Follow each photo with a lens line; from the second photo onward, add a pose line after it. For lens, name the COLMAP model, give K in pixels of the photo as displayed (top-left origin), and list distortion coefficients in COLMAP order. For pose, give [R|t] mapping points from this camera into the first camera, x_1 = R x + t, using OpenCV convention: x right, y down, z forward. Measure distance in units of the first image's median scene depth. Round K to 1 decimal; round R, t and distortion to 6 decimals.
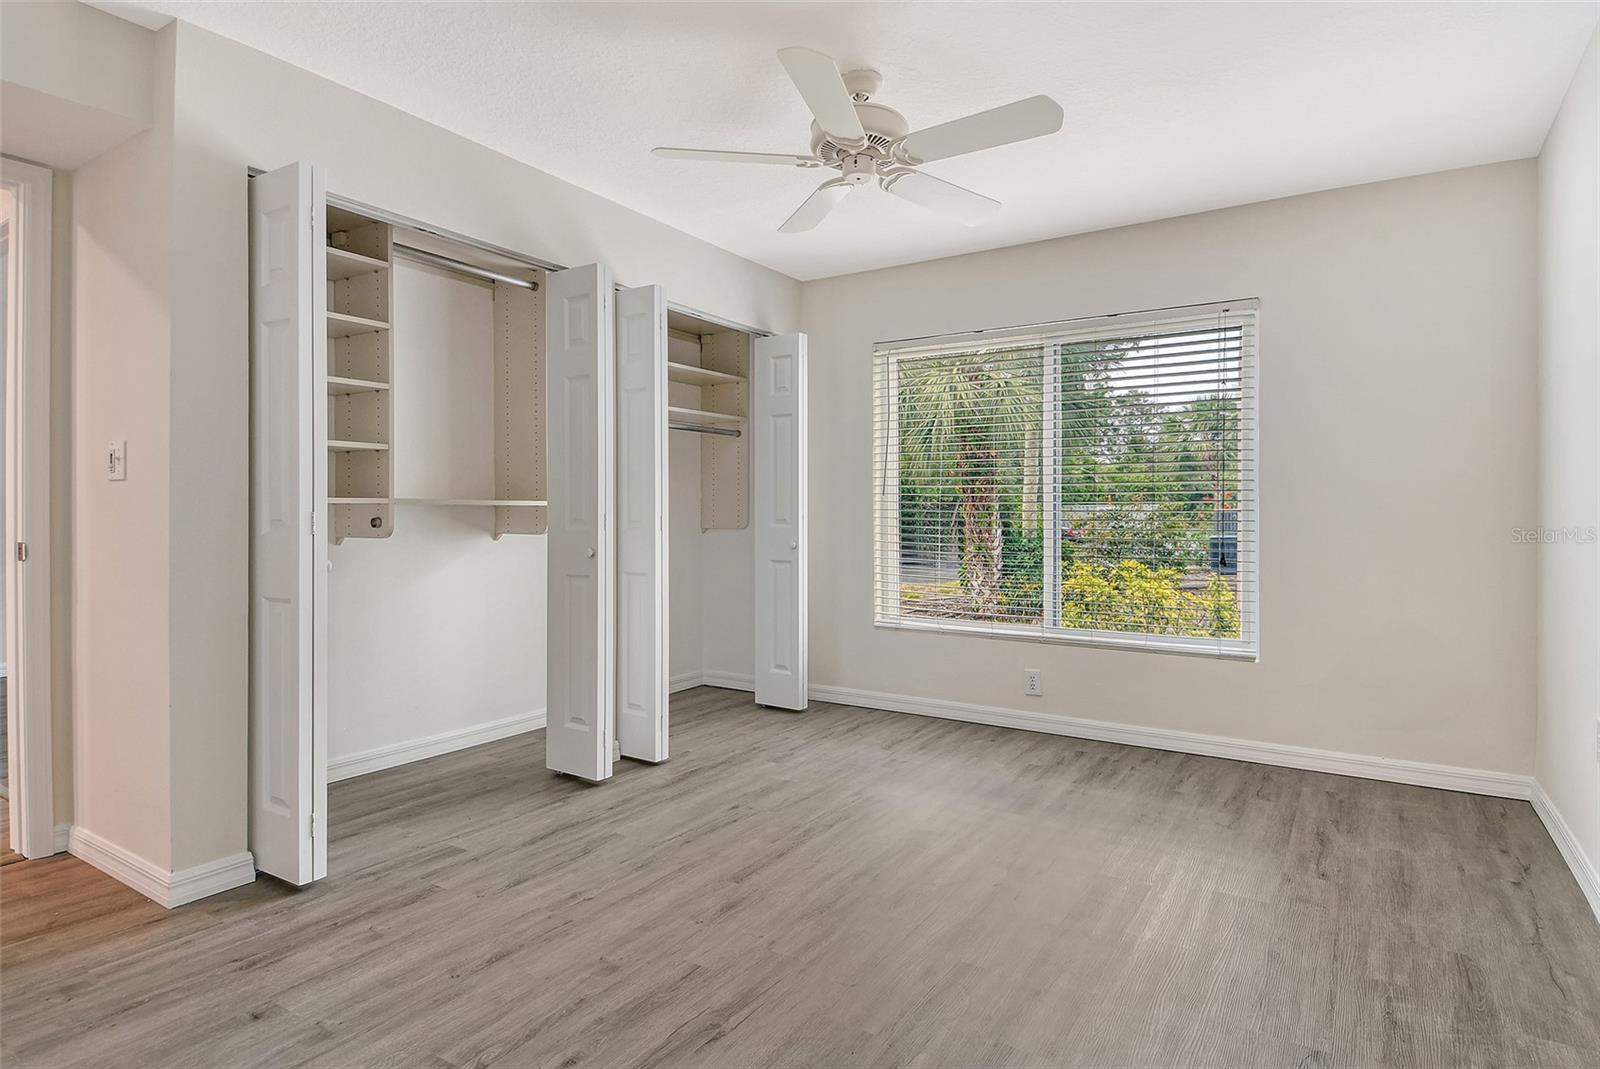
lens RADIAL K [[825.0, 0, 823.3], [0, 825.0, 541.0], [0, 0, 1]] dist [0.026035, -0.032844]
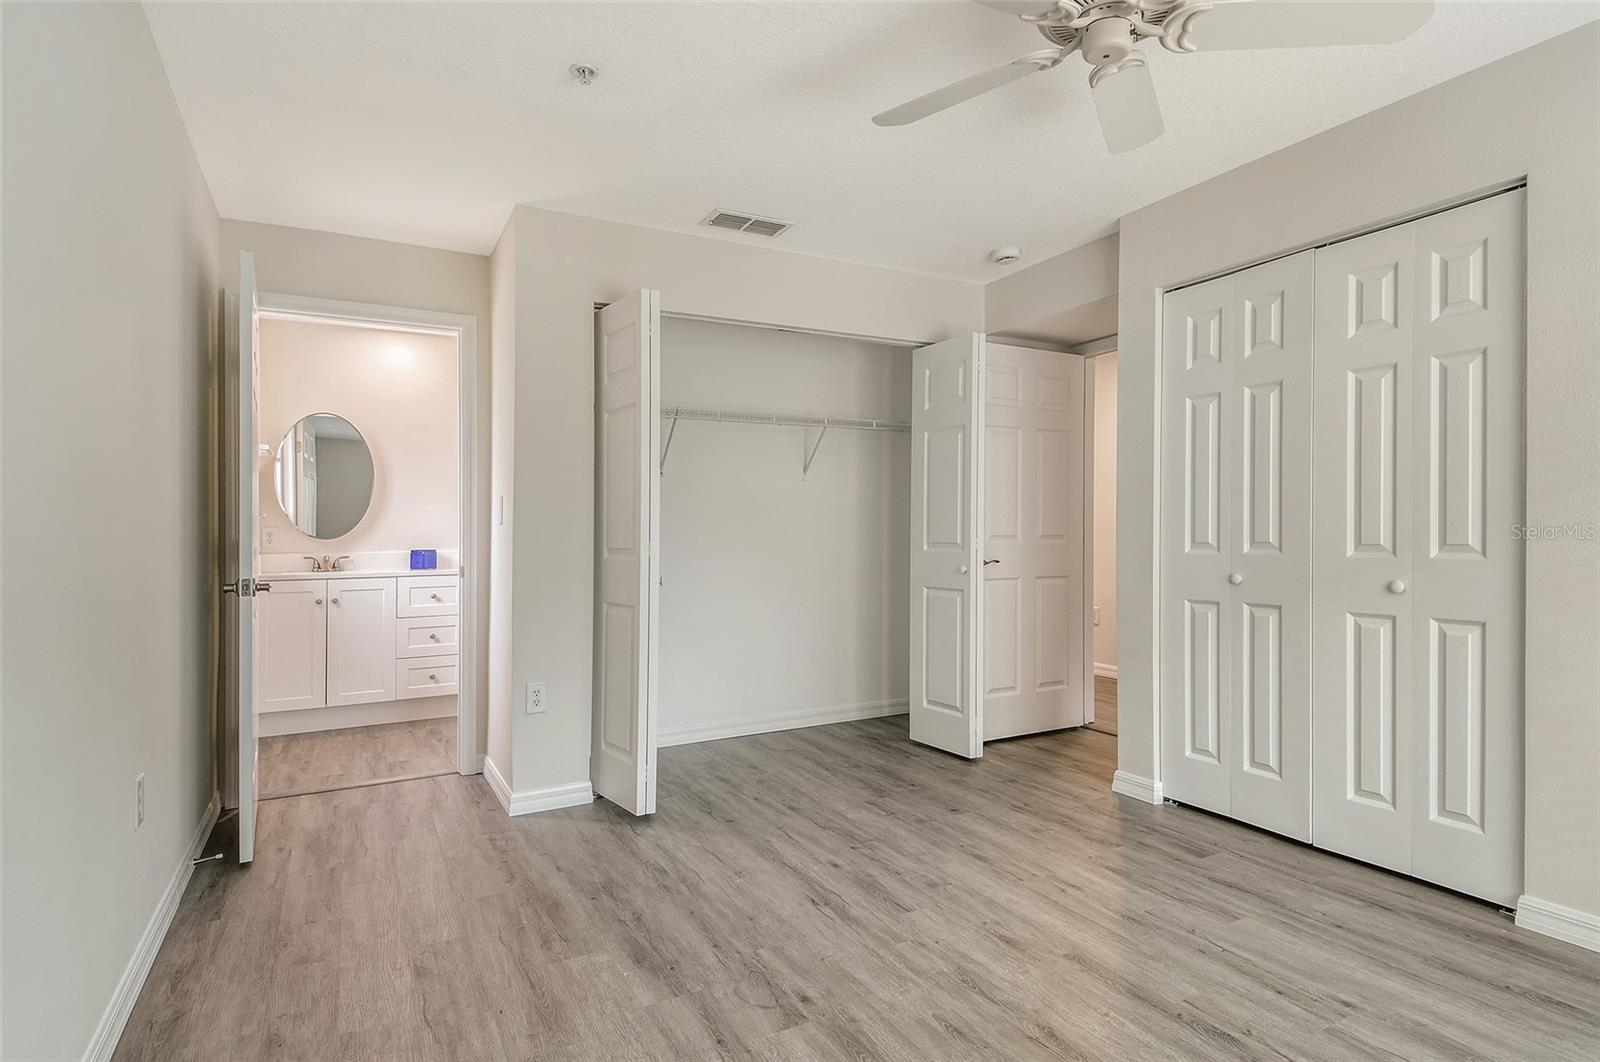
lens RADIAL K [[858.7, 0, 823.7], [0, 858.7, 526.4], [0, 0, 1]] dist [0.058735, -0.060958]
pose [[-0.478075, -0.003829, -0.878311, 0.857741], [-0.022560, 0.999714, 0.007921, -0.044928], [0.878029, 0.023602, -0.478025, 1.247018]]
